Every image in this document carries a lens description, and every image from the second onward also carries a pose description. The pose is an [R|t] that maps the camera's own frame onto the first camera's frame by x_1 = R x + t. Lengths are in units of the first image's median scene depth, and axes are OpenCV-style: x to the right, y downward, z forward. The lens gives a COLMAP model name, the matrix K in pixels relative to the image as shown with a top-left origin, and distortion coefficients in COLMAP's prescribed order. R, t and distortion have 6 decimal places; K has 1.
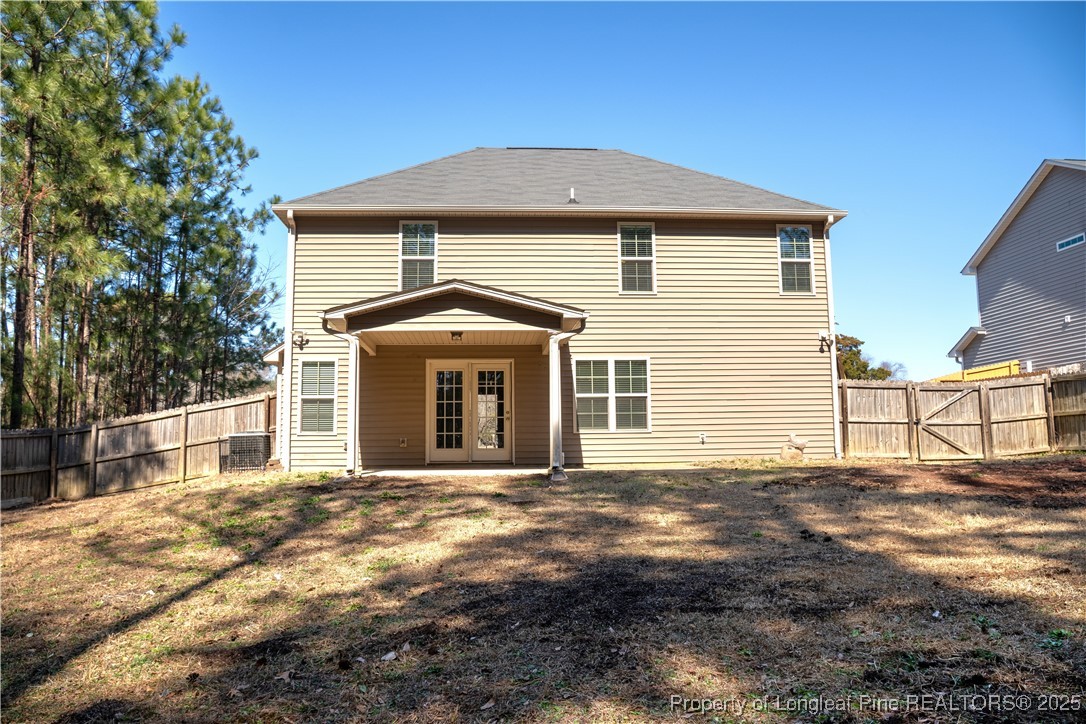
lens RADIAL K [[817.3, 0, 536.6], [0, 817.3, 354.9], [0, 0, 1]] dist [-0.125602, 0.084894]
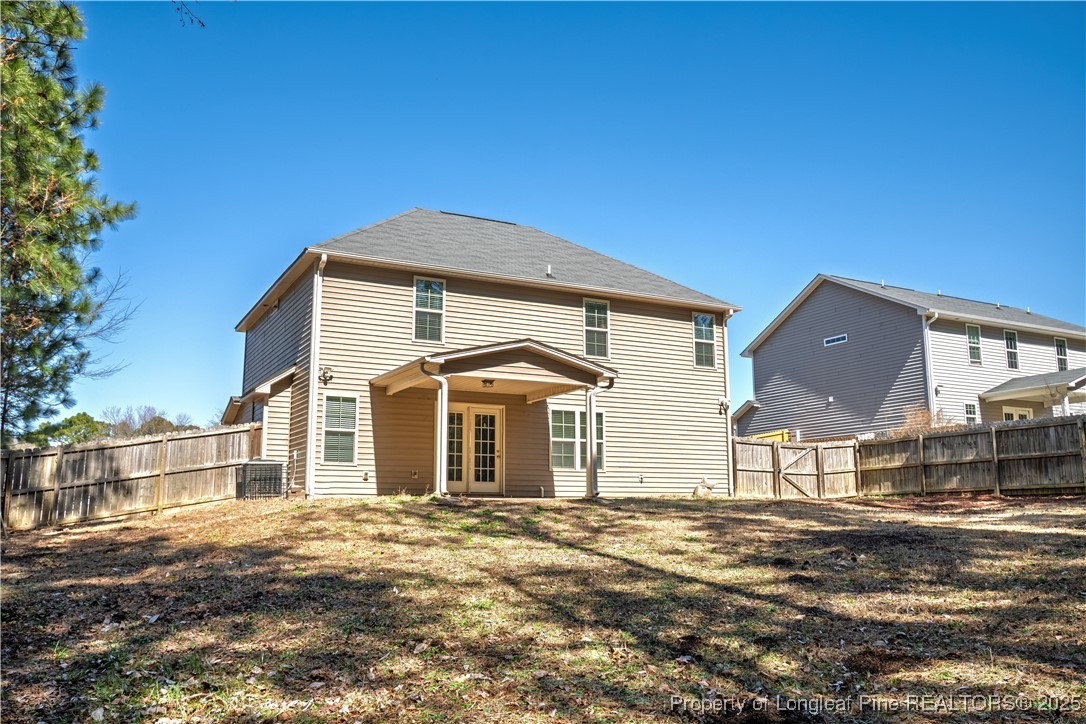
lens RADIAL K [[886.7, 0, 544.1], [0, 886.7, 362.6], [0, 0, 1]] dist [-0.068361, -0.004436]
pose [[0.909443, 0.079793, 0.408102, -0.486224], [-0.058582, 0.996214, -0.064235, 0.021280], [-0.411682, 0.034510, 0.910674, -0.174957]]
